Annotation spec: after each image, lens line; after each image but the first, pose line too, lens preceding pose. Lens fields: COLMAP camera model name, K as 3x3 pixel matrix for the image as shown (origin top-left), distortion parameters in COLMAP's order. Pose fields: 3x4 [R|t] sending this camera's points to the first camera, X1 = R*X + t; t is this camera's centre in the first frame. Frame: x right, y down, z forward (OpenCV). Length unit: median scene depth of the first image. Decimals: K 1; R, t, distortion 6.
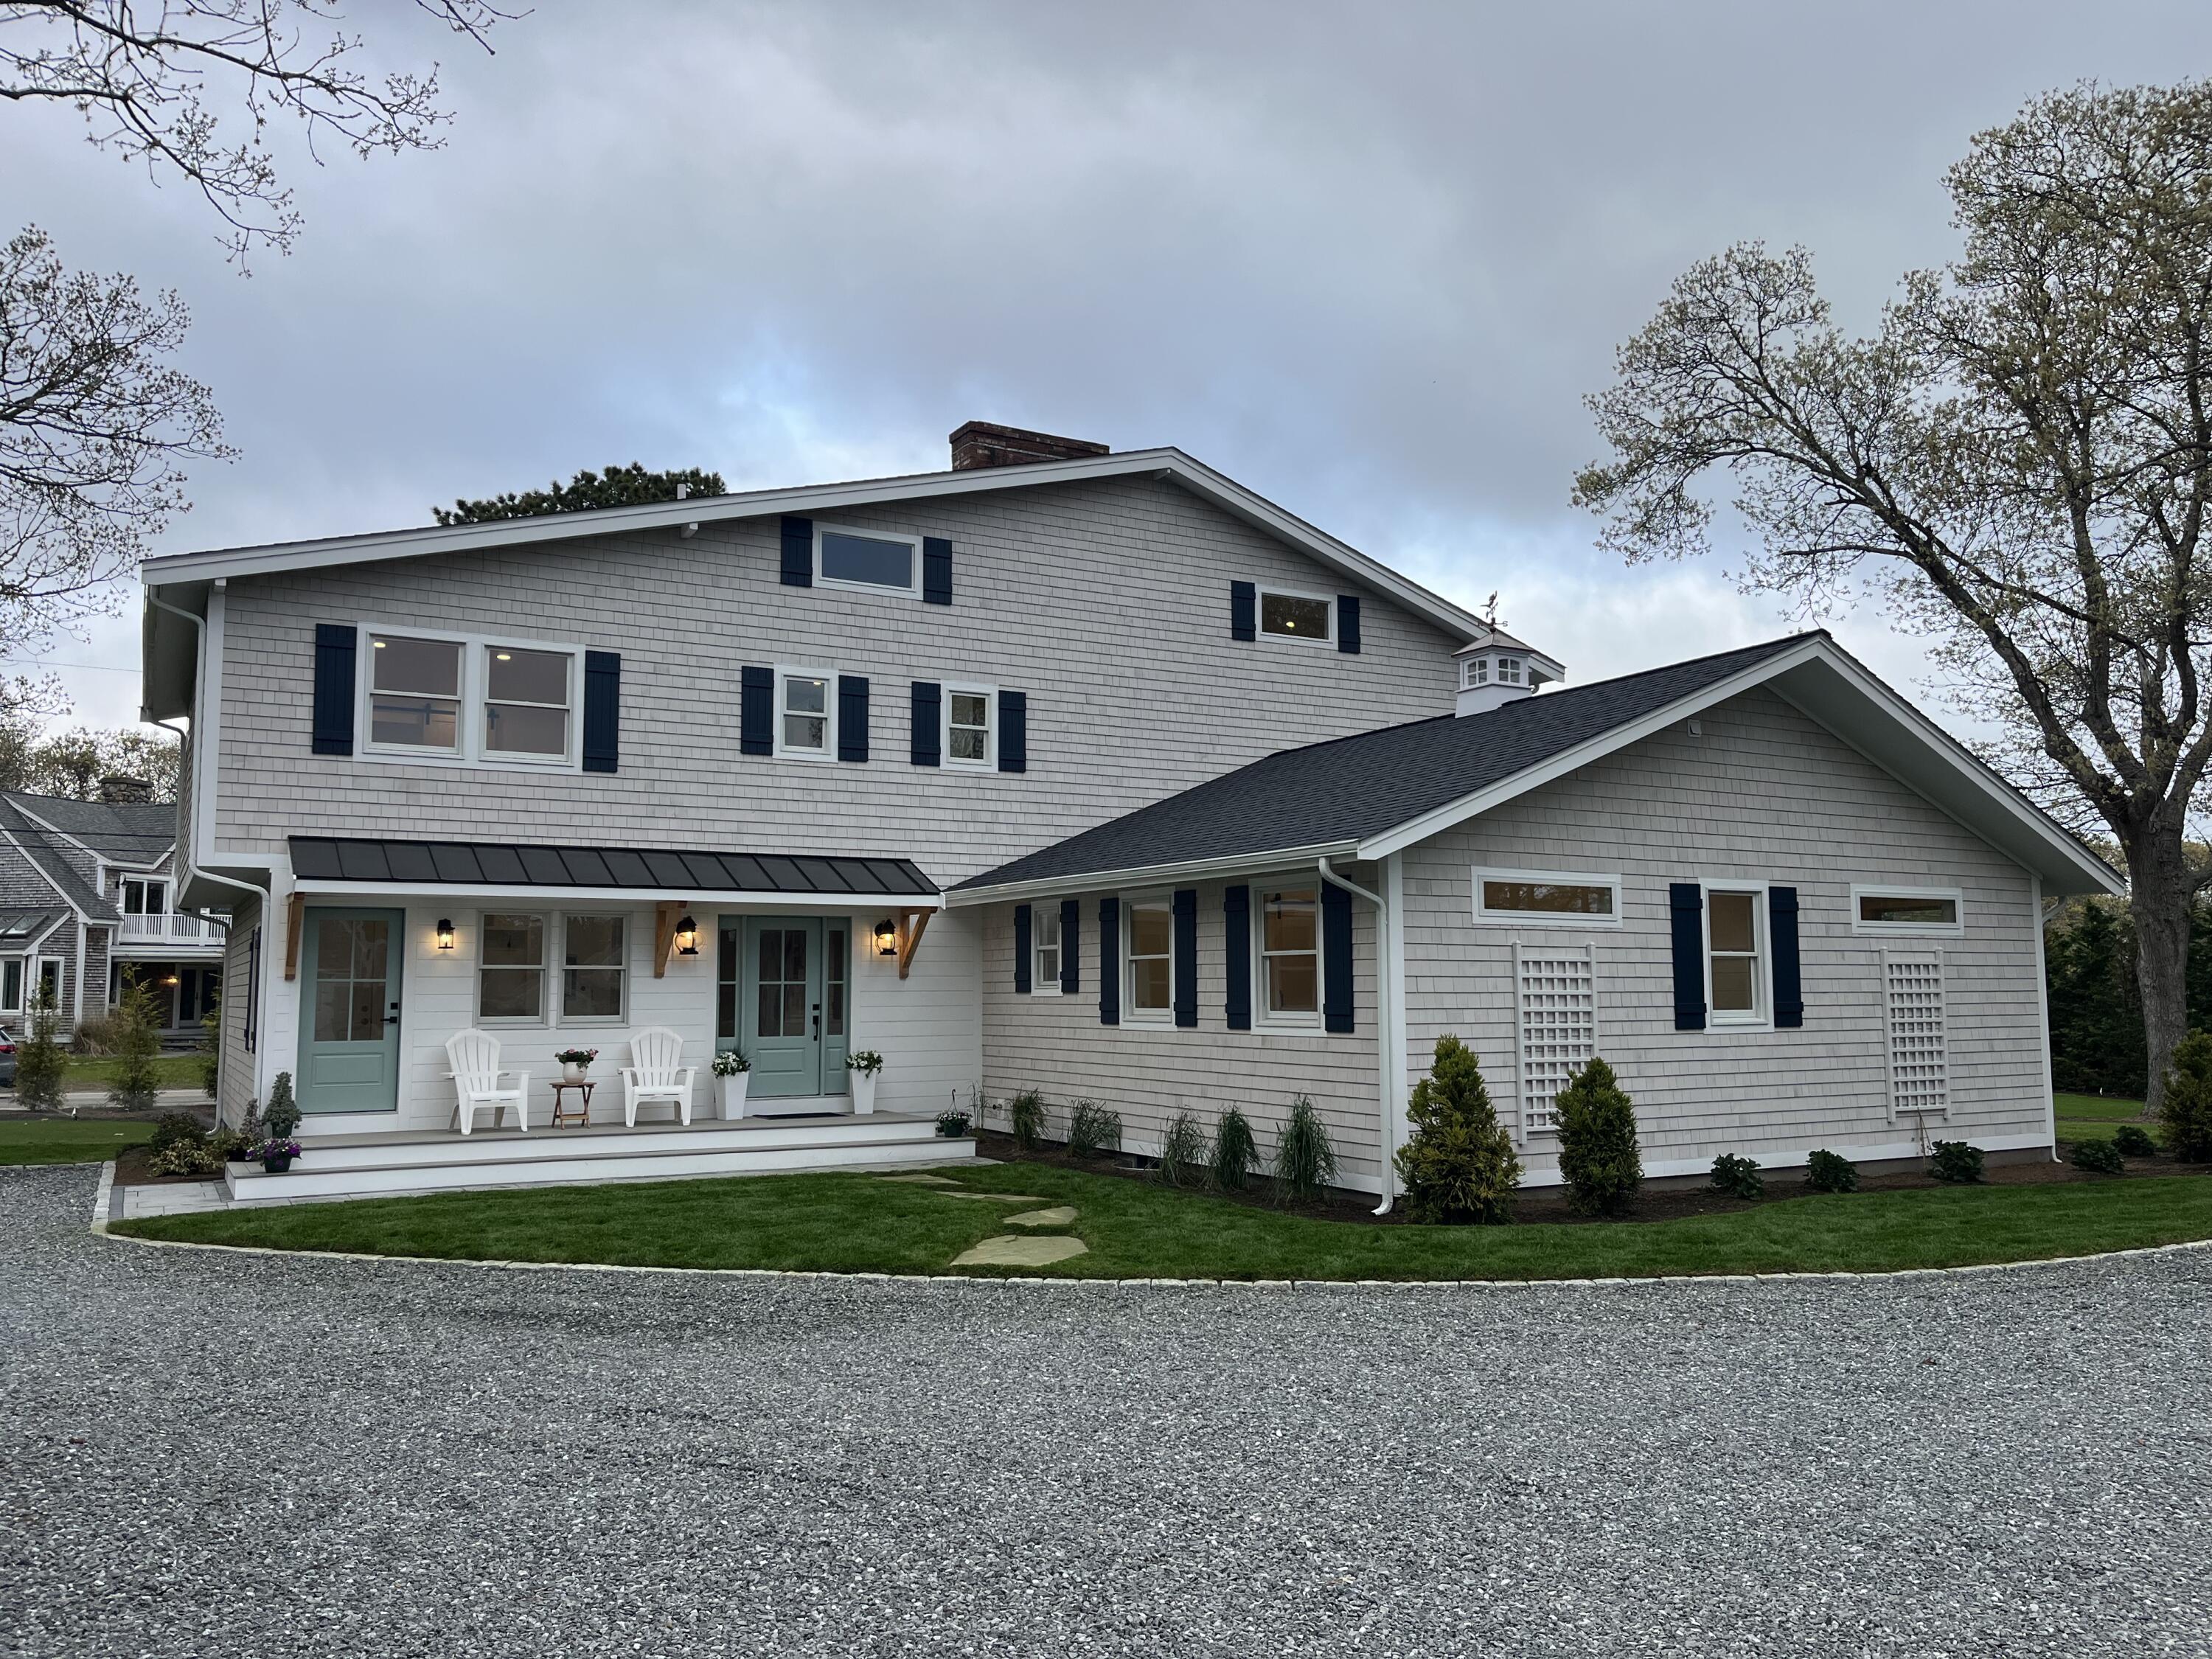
lens RADIAL K [[1675.2, 0, 1114.3], [0, 1675.2, 833.0], [0, 0, 1]] dist [0.069482, -0.086804]
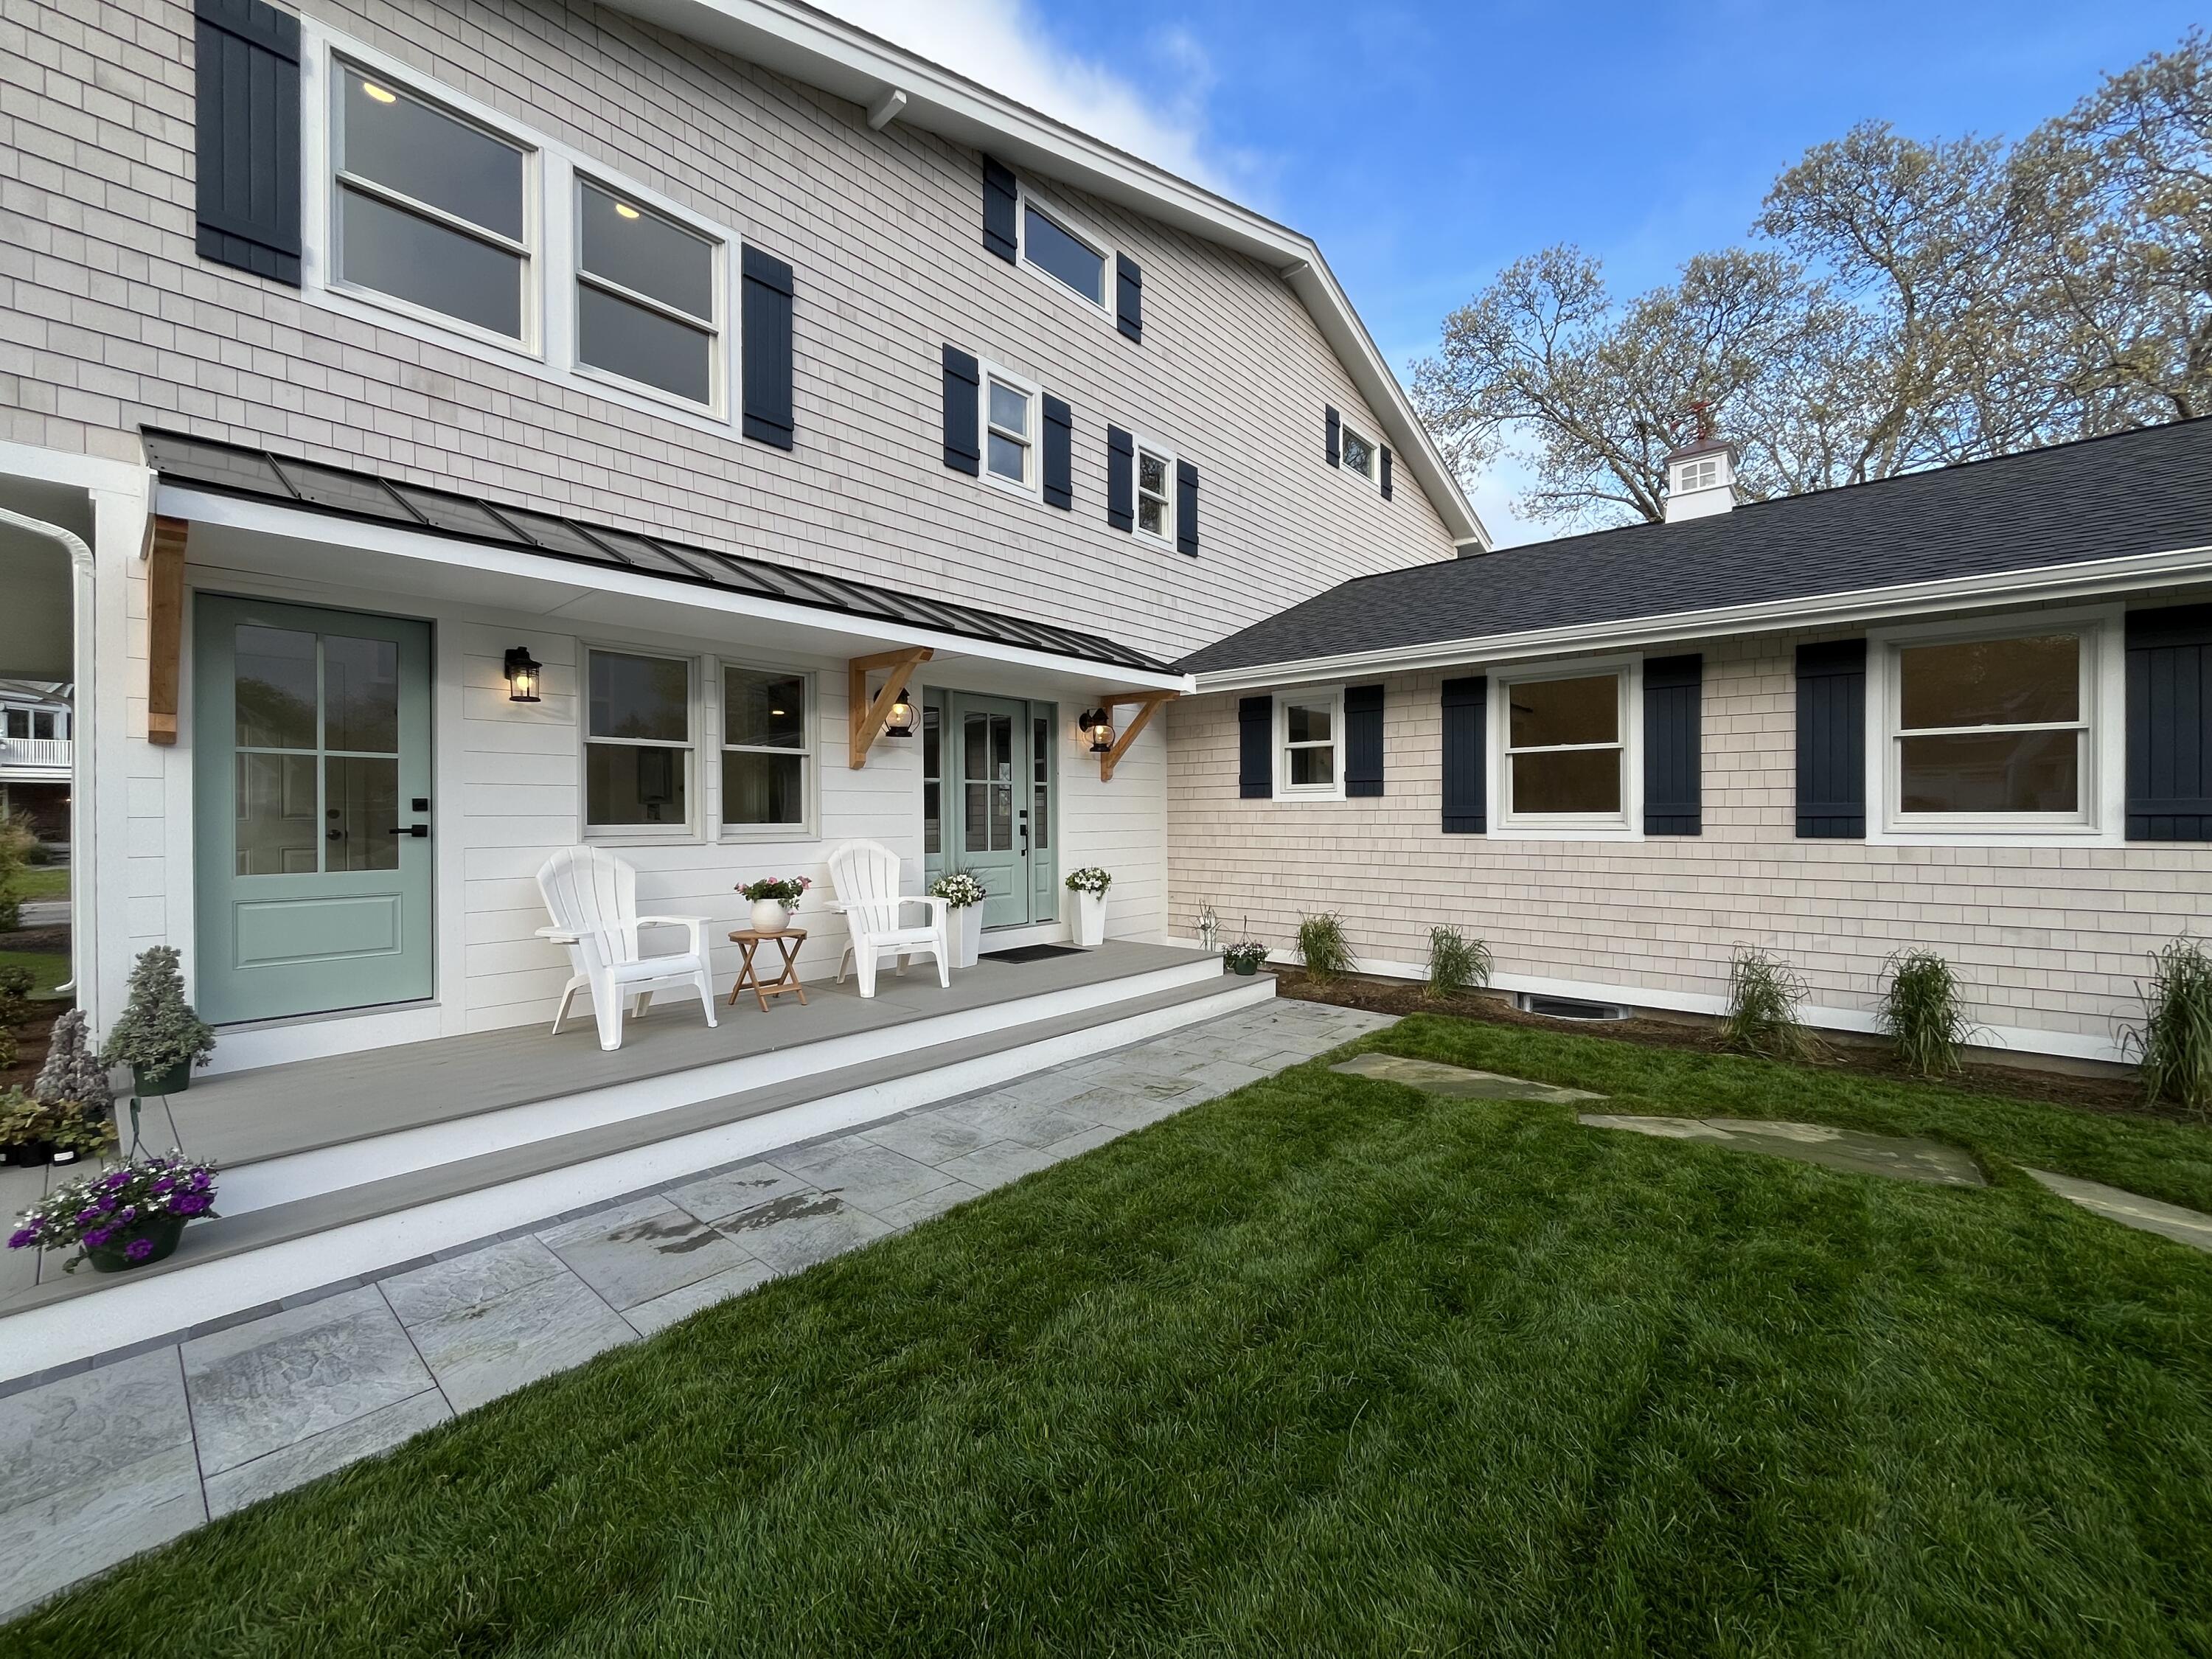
lens RADIAL K [[895.7, 0, 1108.7], [0, 895.7, 817.1], [0, 0, 1]] dist [0.000332, -0.002751]
pose [[0.942618, -0.001155, 0.333872, -0.294975], [-0.030781, 0.995435, 0.090347, 0.069270], [-0.332452, -0.095440, 0.938279, 0.621254]]
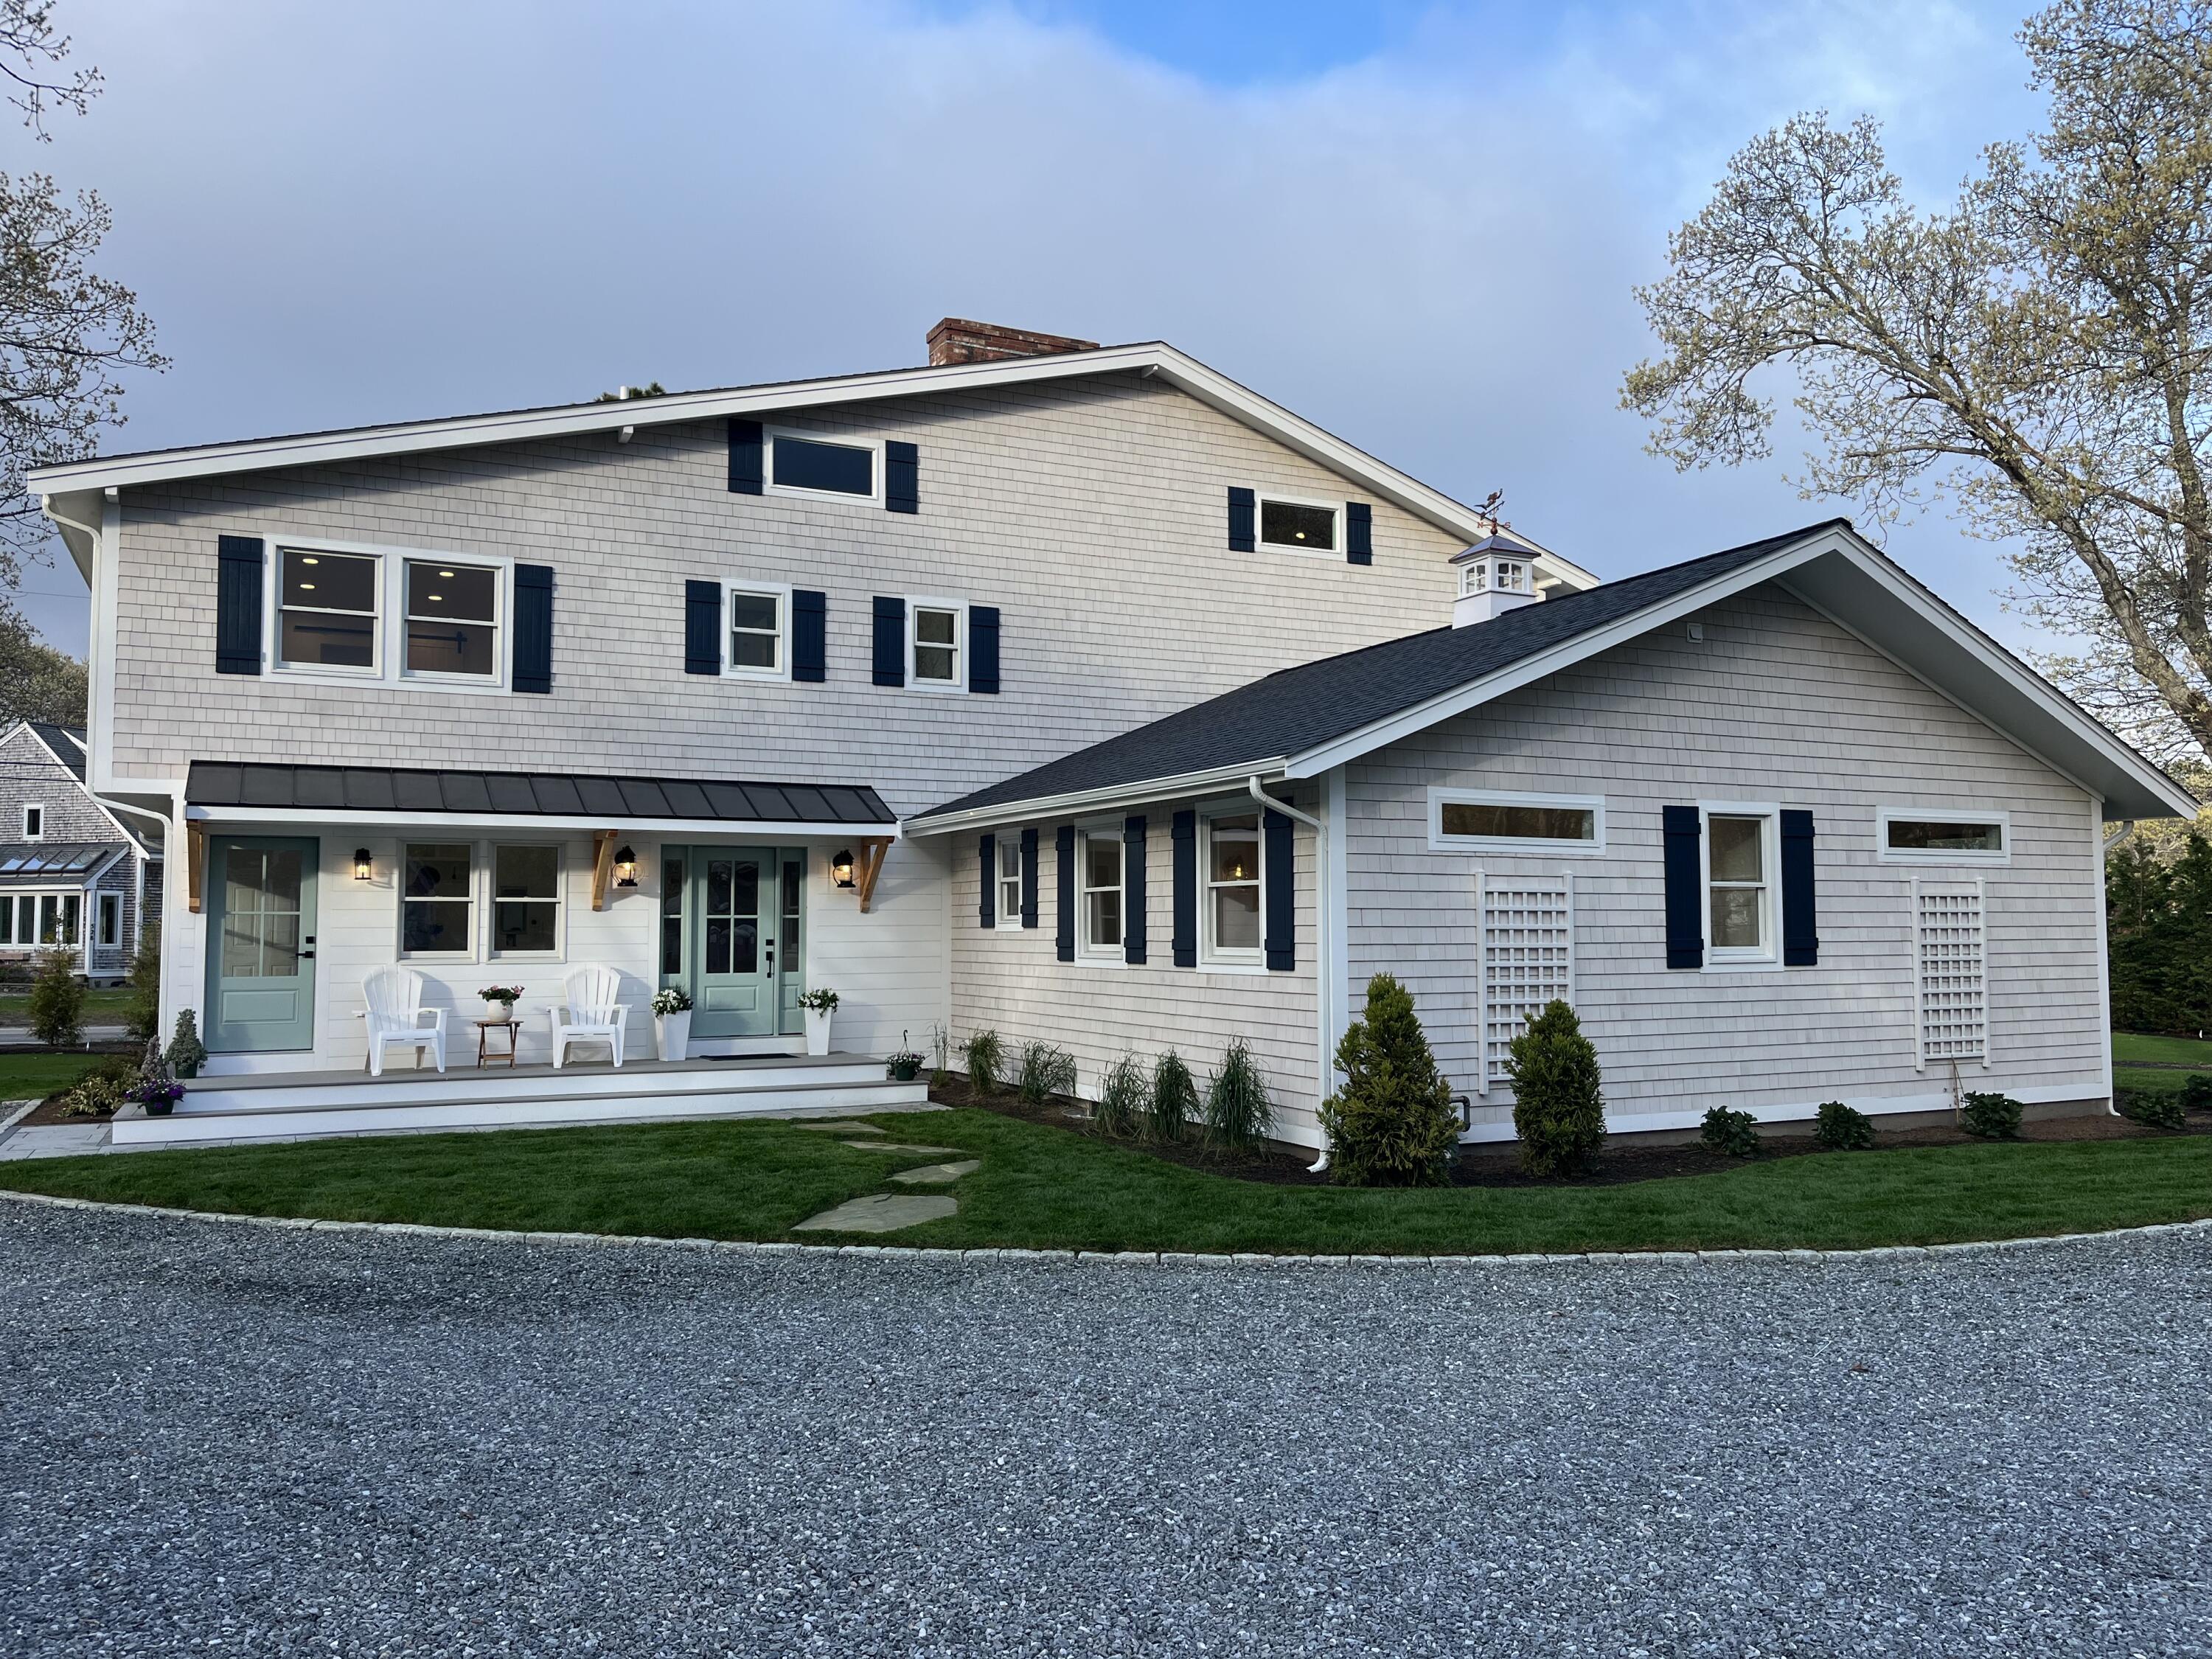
lens RADIAL K [[1675.2, 0, 1120.7], [0, 1675.2, 824.1], [0, 0, 1]] dist [0.069482, -0.086804]
pose [[0.998506, -0.002084, -0.054598, 0.074984], [0.003837, 0.999480, 0.032029, 0.008138], [0.054503, -0.032191, 0.997995, 0.073900]]
